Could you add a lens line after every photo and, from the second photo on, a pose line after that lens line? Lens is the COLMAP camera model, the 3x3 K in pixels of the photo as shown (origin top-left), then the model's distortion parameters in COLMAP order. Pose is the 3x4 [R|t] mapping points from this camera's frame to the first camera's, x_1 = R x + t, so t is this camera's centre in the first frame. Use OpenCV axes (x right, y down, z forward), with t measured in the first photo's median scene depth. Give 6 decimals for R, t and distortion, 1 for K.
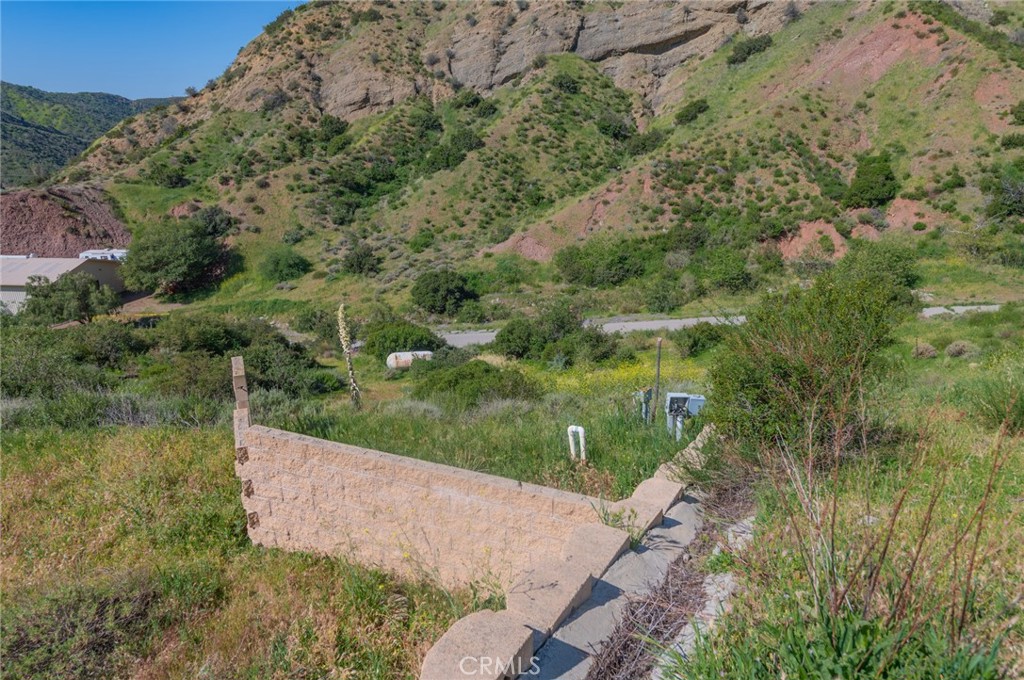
lens RADIAL K [[637.2, 0, 515.1], [0, 637.2, 342.2], [0, 0, 1]] dist [0.024606, -0.013715]
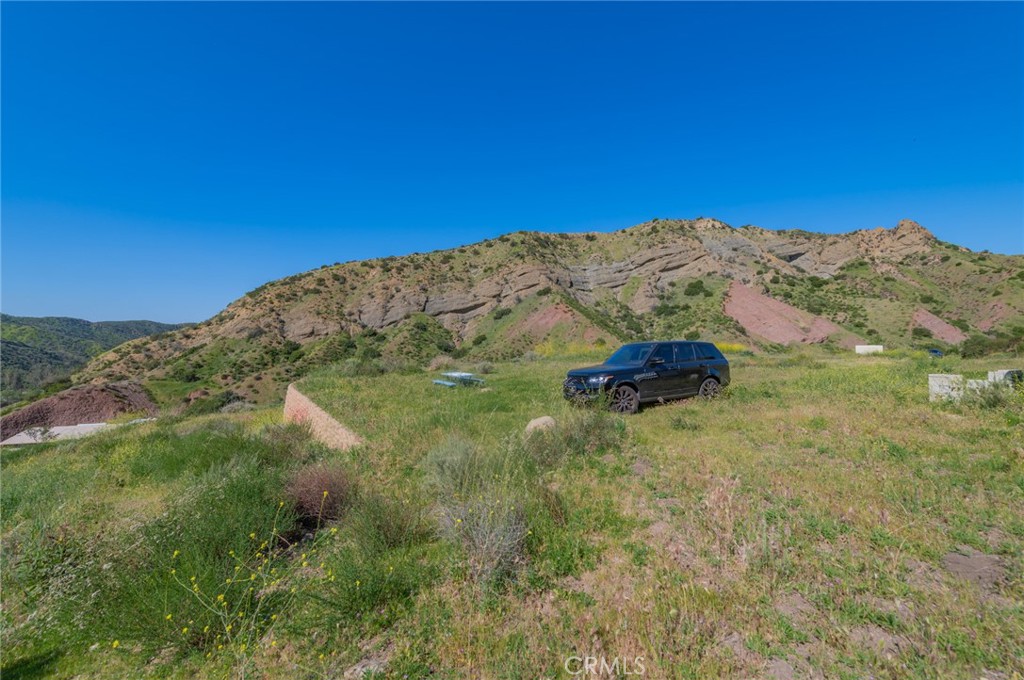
lens RADIAL K [[398.8, 0, 513.5], [0, 398.8, 341.0], [0, 0, 1]] dist [0.018703, -0.004964]
pose [[0.951771, -0.002933, 0.306794, -0.036324], [0.098705, 0.949721, -0.297133, 0.067716], [-0.290497, 0.313085, 0.904206, -0.289430]]
